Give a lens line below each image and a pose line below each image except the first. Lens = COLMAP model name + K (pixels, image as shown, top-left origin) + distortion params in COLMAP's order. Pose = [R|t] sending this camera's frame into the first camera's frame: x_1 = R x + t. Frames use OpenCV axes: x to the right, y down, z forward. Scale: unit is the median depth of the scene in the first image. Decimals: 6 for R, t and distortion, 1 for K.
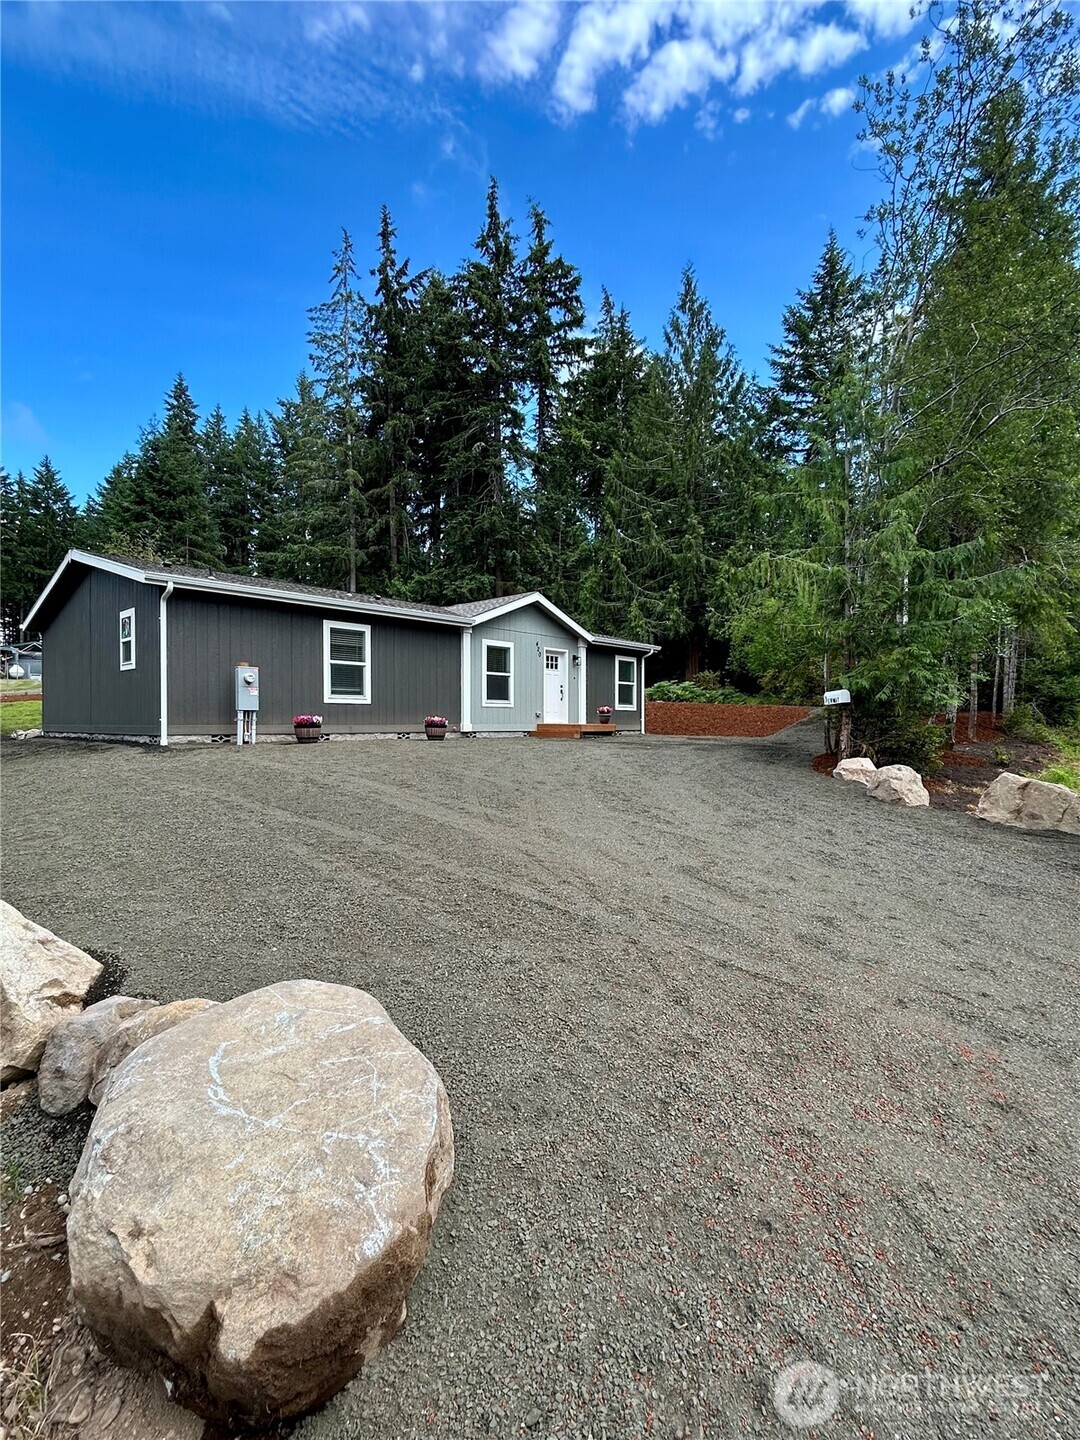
lens RADIAL K [[720.1, 0, 536.8], [0, 720.1, 733.0], [0, 0, 1]] dist [0.002267, -0.000395]
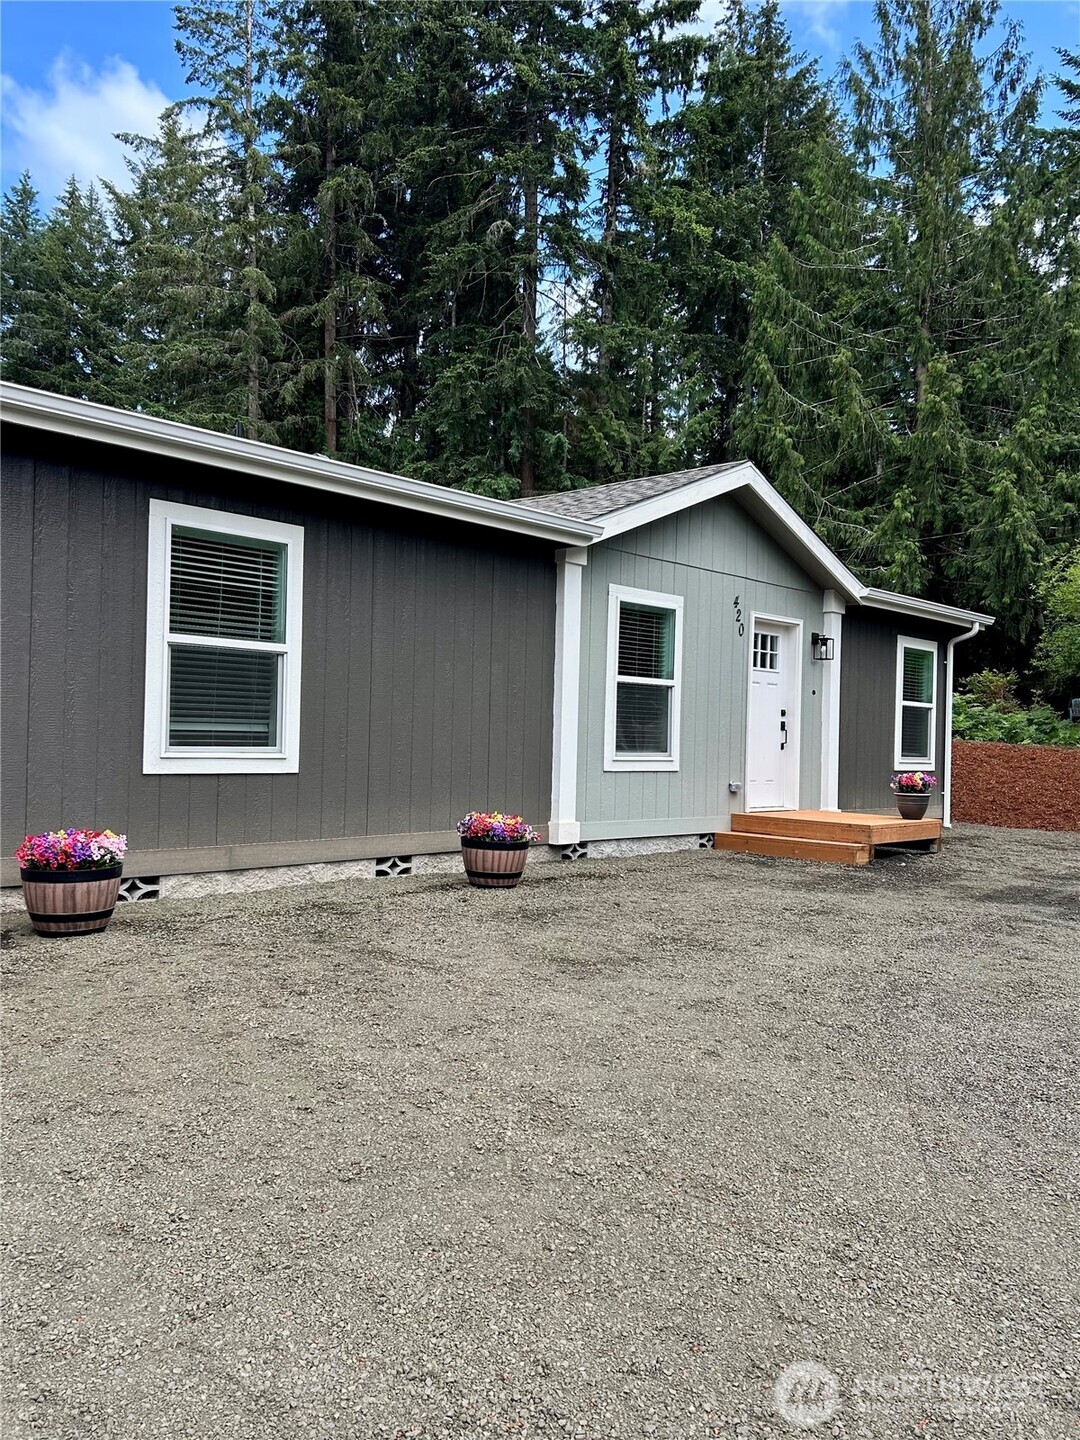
lens RADIAL K [[1131.2, 0, 540.0], [0, 1131.2, 720.0], [0, 0, 1]] dist [0.075567, -0.081793]
pose [[0.999730, 0.023036, 0.003071, -0.090272], [-0.022942, 0.999355, -0.027625, -0.037515], [-0.003706, 0.027547, 0.999614, 0.357273]]
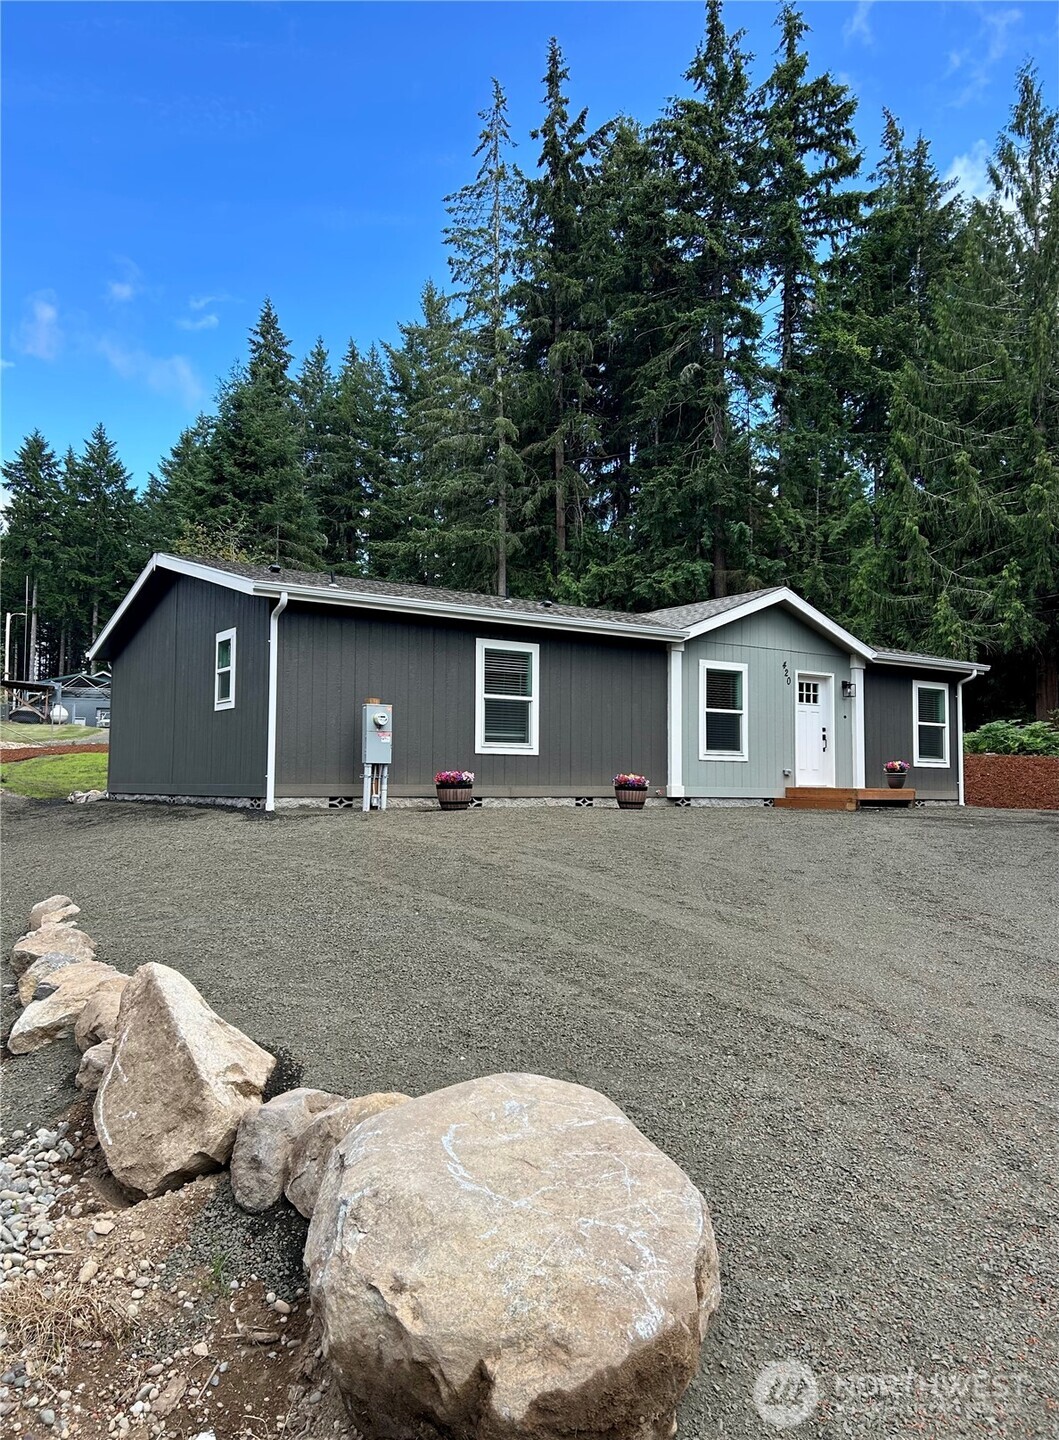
lens RADIAL K [[1119.3, 0, 509.6], [0, 1119.3, 720.0], [0, 0, 1]] dist [0.073083, -0.095192]
pose [[0.972590, -0.006853, -0.232424, -0.004522], [-0.010608, 0.997217, -0.073793, 0.003964], [0.232283, 0.074236, 0.969811, -0.041262]]
